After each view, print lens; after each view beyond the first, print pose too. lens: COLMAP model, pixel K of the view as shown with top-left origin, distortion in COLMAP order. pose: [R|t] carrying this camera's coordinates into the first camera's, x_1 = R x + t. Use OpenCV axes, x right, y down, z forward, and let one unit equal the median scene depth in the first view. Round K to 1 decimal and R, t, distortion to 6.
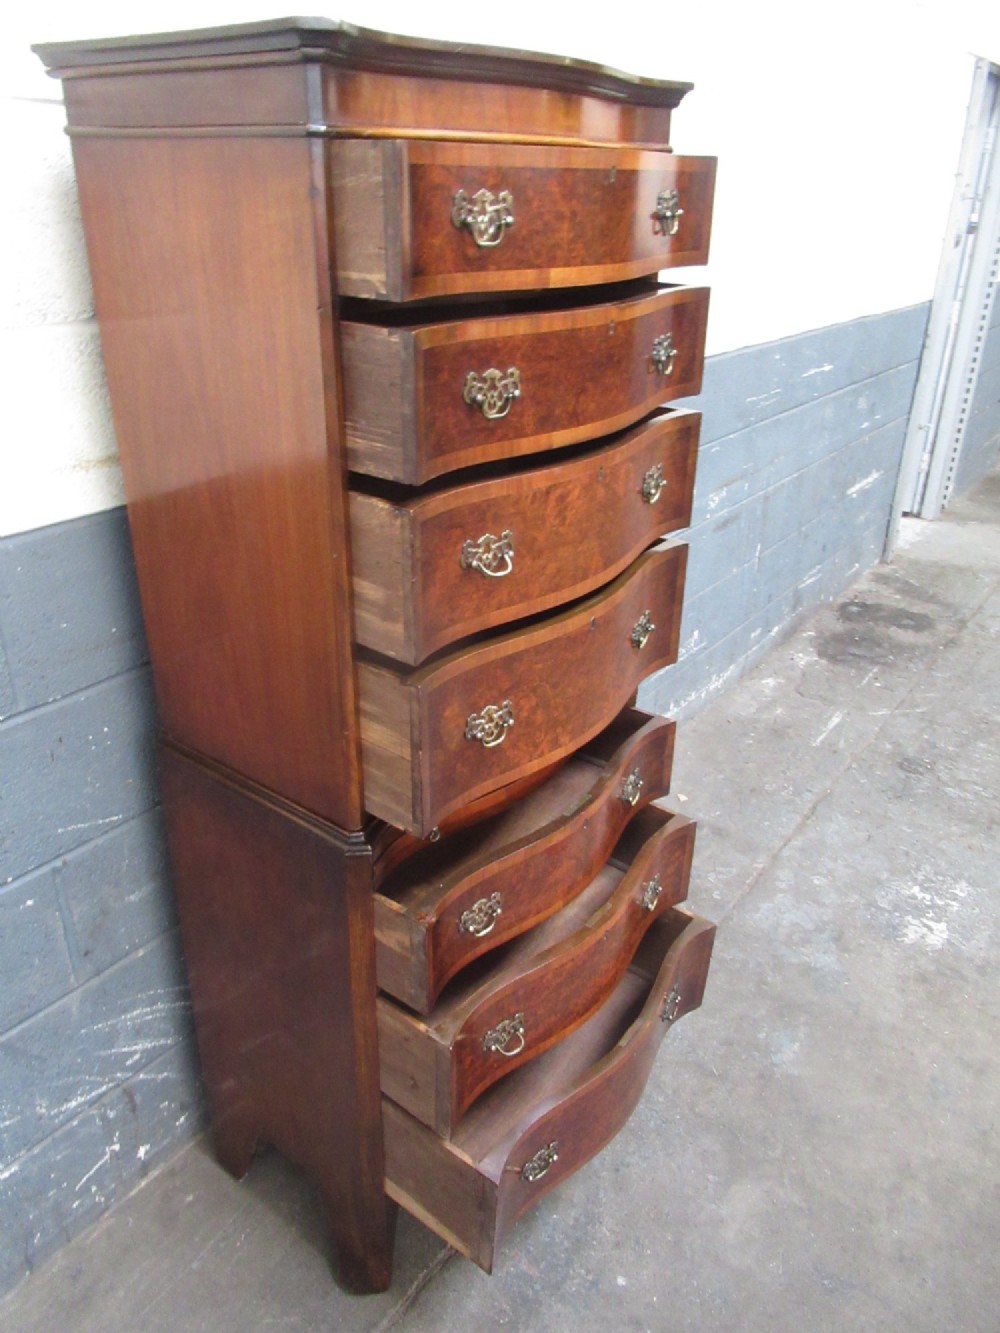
lens RADIAL K [[990.7, 0, 500.1], [0, 990.7, 666.4], [0, 0, 1]] dist [-0.015731, 0.010959]
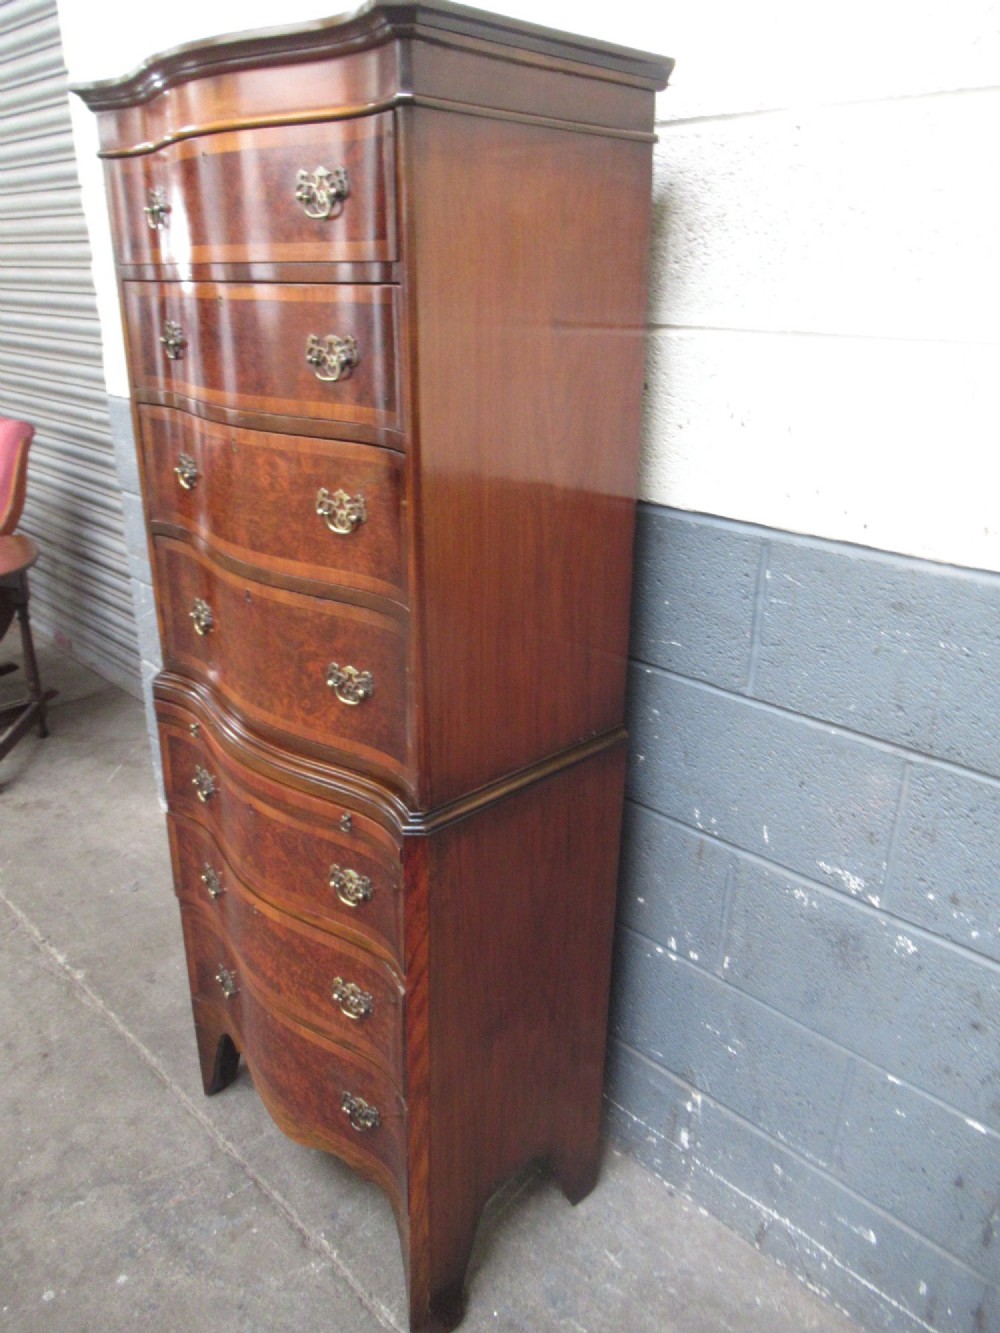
lens RADIAL K [[990.7, 0, 495.9], [0, 990.7, 663.4], [0, 0, 1]] dist [-0.015731, 0.010959]
pose [[-0.141170, 0.335893, -0.931261, 0.742350], [-0.451250, 0.815444, 0.362525, -0.378492], [0.881161, 0.471409, 0.036456, 0.961841]]
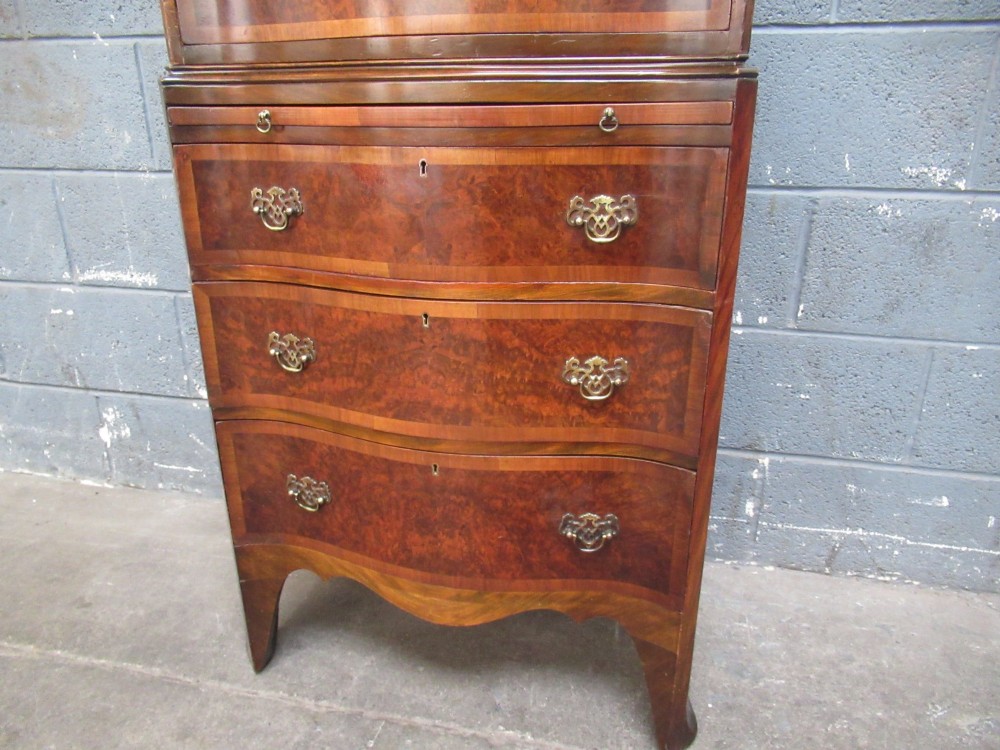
lens RADIAL K [[743.2, 0, 496.6], [0, 743.2, 381.9], [0, 0, 1]] dist [-0.015731, 0.010959]
pose [[0.402889, 0.307565, -0.862023, 0.503143], [-0.392275, 0.908980, 0.140979, 0.158405], [0.826923, 0.281351, 0.486868, 0.712821]]
